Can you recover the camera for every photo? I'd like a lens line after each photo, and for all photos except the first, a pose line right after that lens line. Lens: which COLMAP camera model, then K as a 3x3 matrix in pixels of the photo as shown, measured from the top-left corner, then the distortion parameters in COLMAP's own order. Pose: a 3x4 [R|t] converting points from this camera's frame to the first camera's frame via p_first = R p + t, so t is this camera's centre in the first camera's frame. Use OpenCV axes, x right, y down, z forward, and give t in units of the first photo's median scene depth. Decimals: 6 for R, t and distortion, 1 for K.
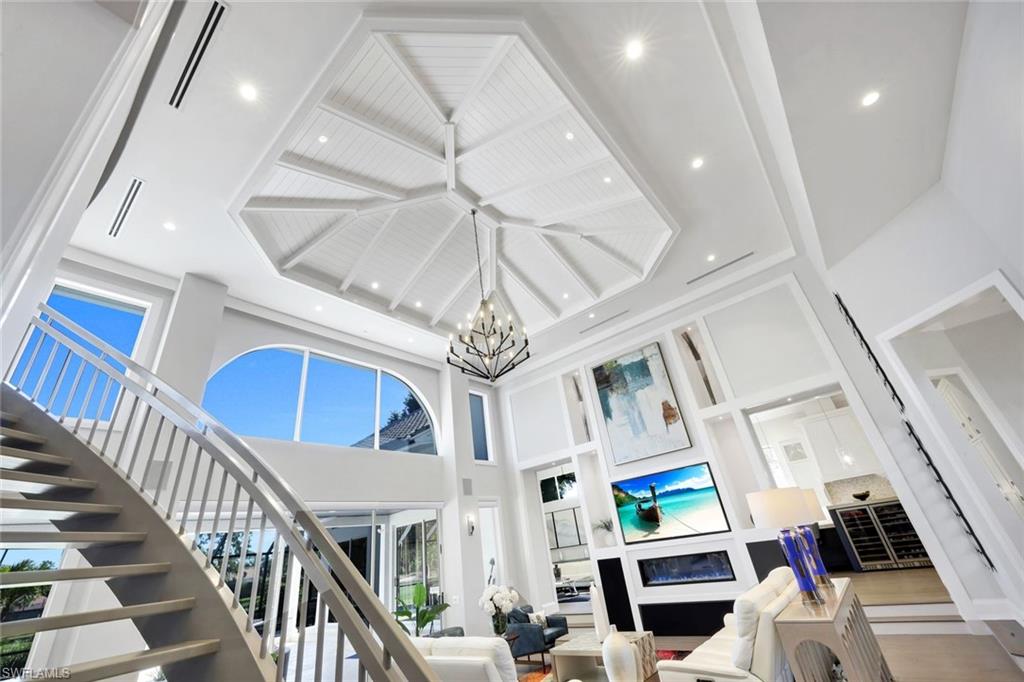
lens RADIAL K [[407.8, 0, 512.0], [0, 407.8, 341.0], [0, 0, 1]] dist [0.000163, -0.000060]
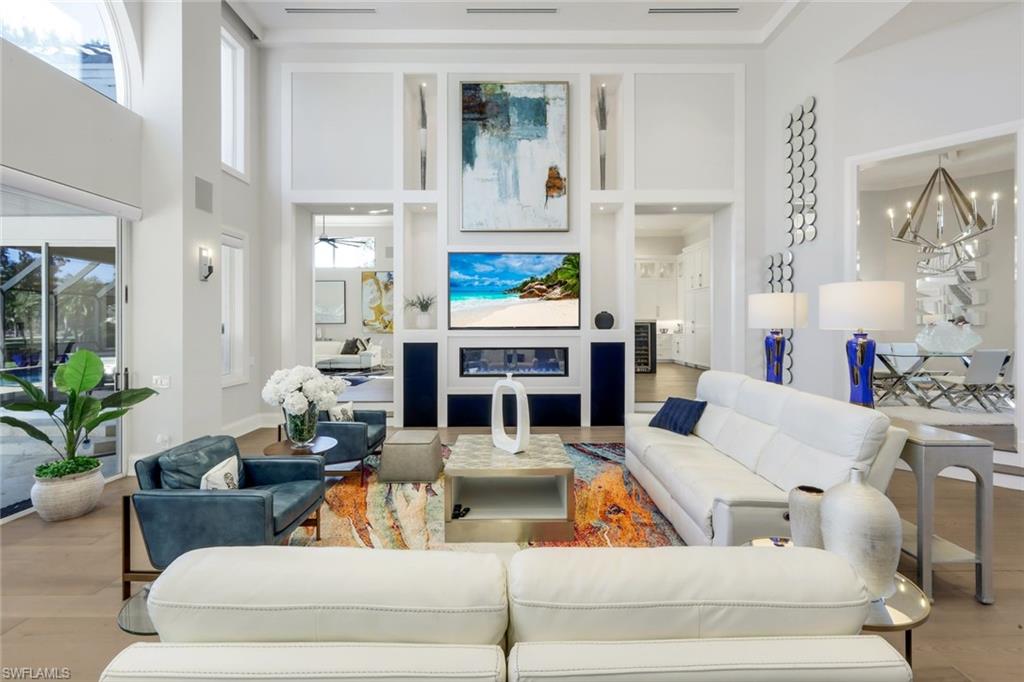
lens RADIAL K [[425.5, 0, 510.9], [0, 425.5, 324.7], [0, 0, 1]] dist [-0.000222, -0.000279]
pose [[0.755871, 0.121568, 0.643336, -0.144904], [-0.382024, 0.879889, 0.282582, 0.206316], [-0.531711, -0.459365, 0.711524, 0.345355]]
